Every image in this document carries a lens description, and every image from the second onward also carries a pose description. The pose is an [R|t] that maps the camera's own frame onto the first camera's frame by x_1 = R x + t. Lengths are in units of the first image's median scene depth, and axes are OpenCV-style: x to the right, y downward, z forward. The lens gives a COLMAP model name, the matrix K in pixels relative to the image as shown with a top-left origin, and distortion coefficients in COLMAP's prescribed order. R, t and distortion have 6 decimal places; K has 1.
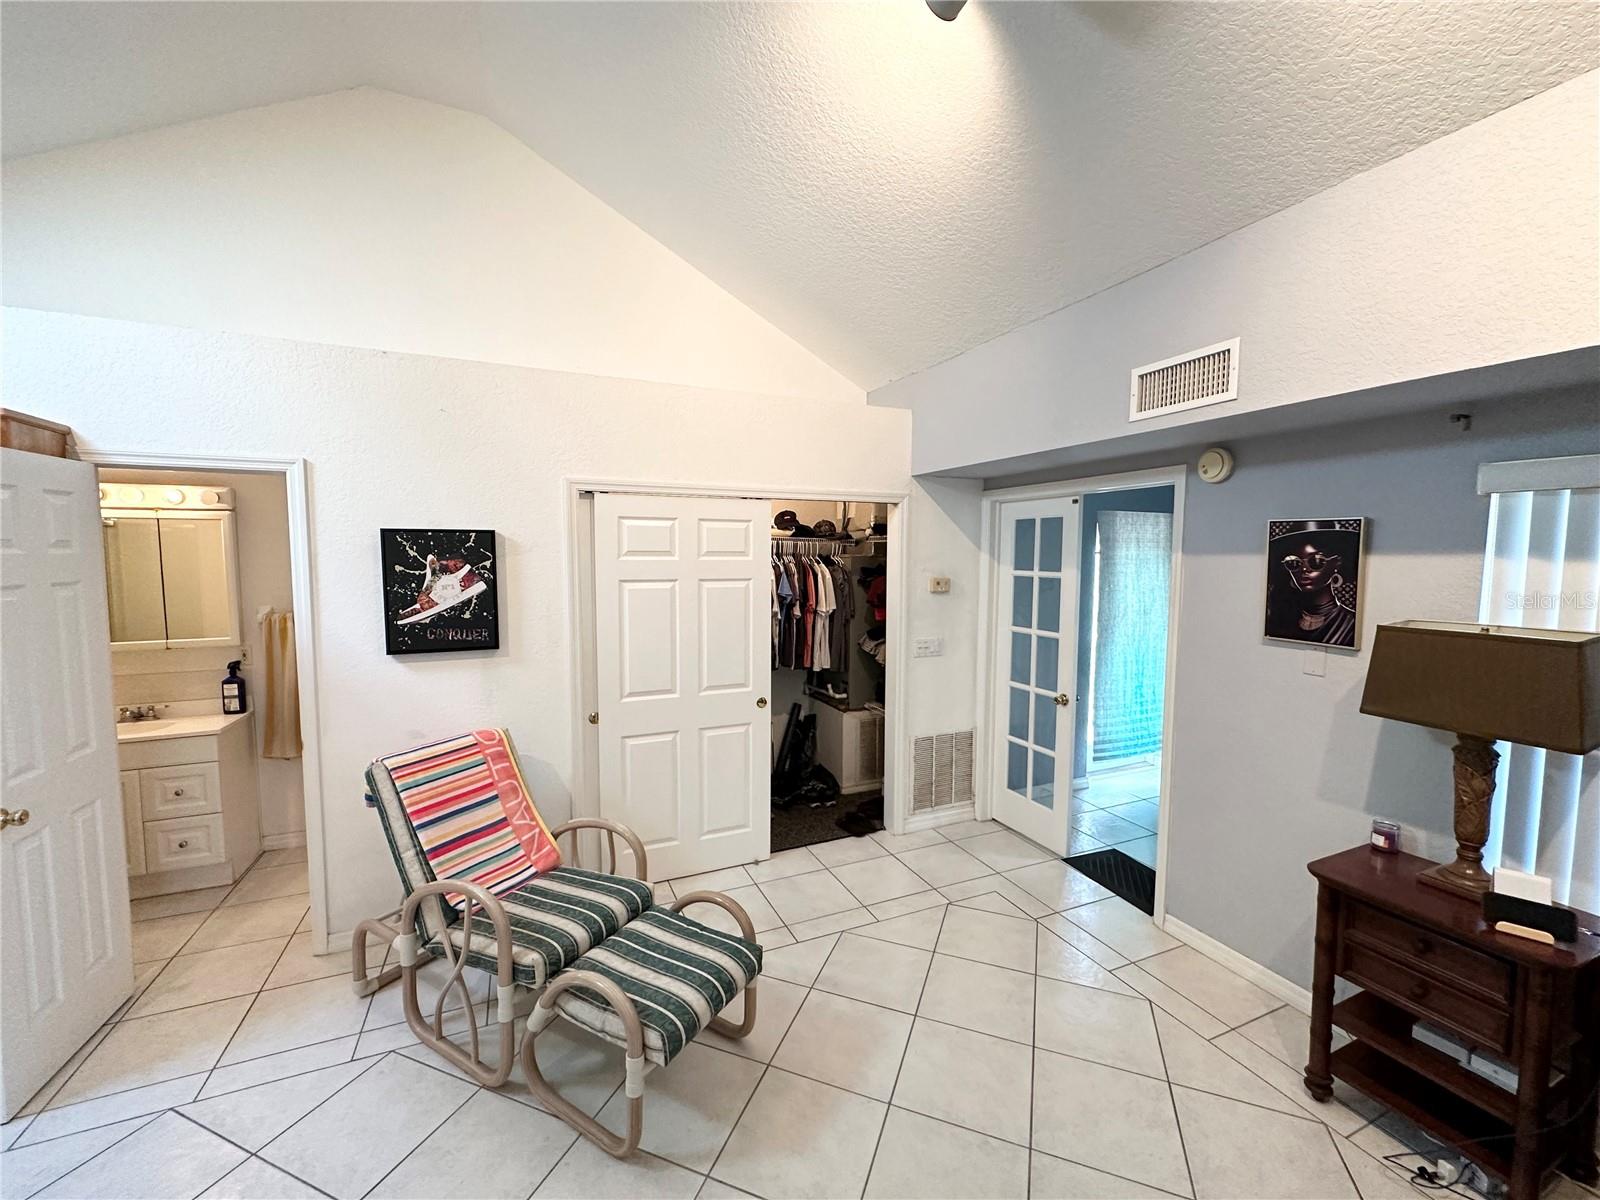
lens RADIAL K [[638.2, 0, 797.3], [0, 638.2, 602.0], [0, 0, 1]] dist [-0.000525, 0.000134]
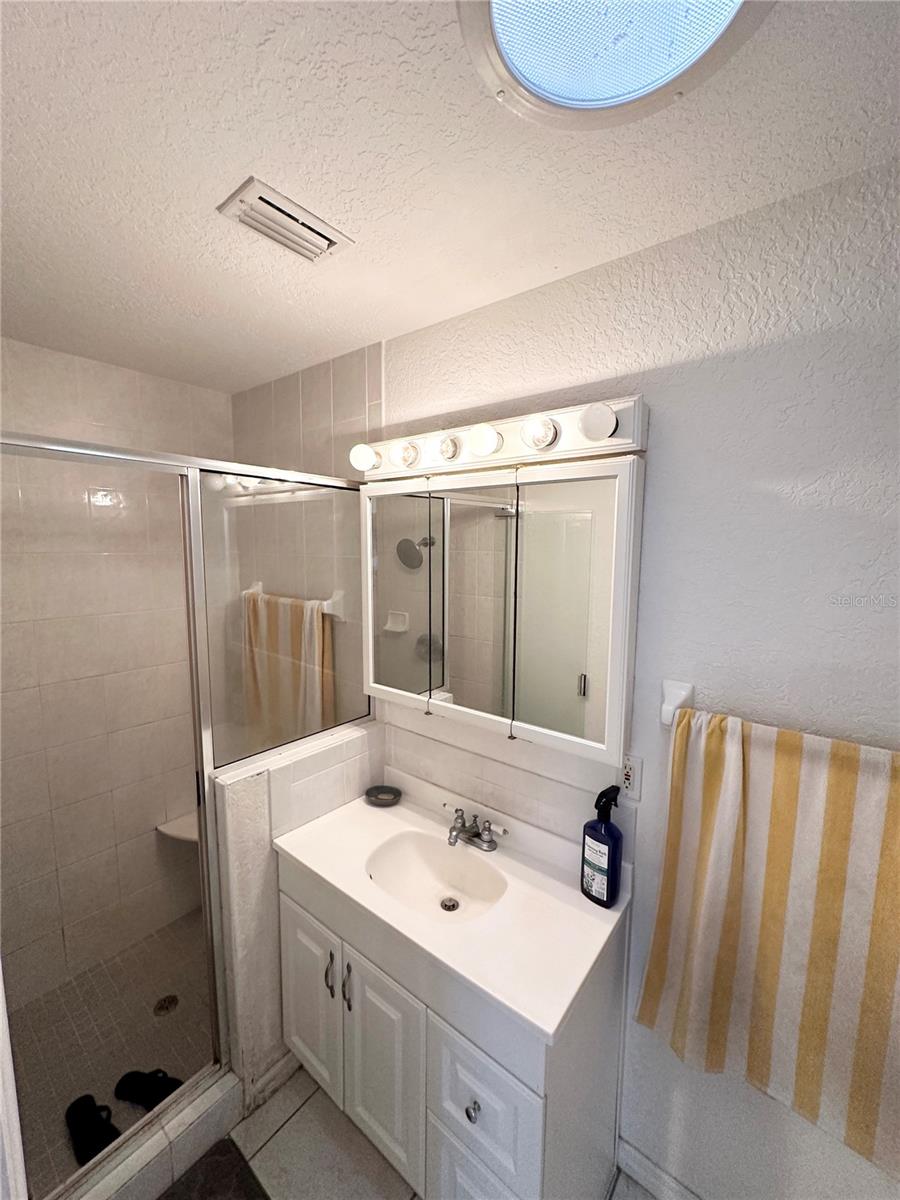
lens RADIAL K [[478.7, 0, 451.6], [0, 478.7, 599.1], [0, 0, 1]] dist [-0.000525, 0.000134]
pose [[0.463697, 0.103139, -0.879970, -0.840374], [-0.073587, 0.994253, 0.077757, -0.082285], [0.882933, 0.028699, 0.468622, 0.955982]]
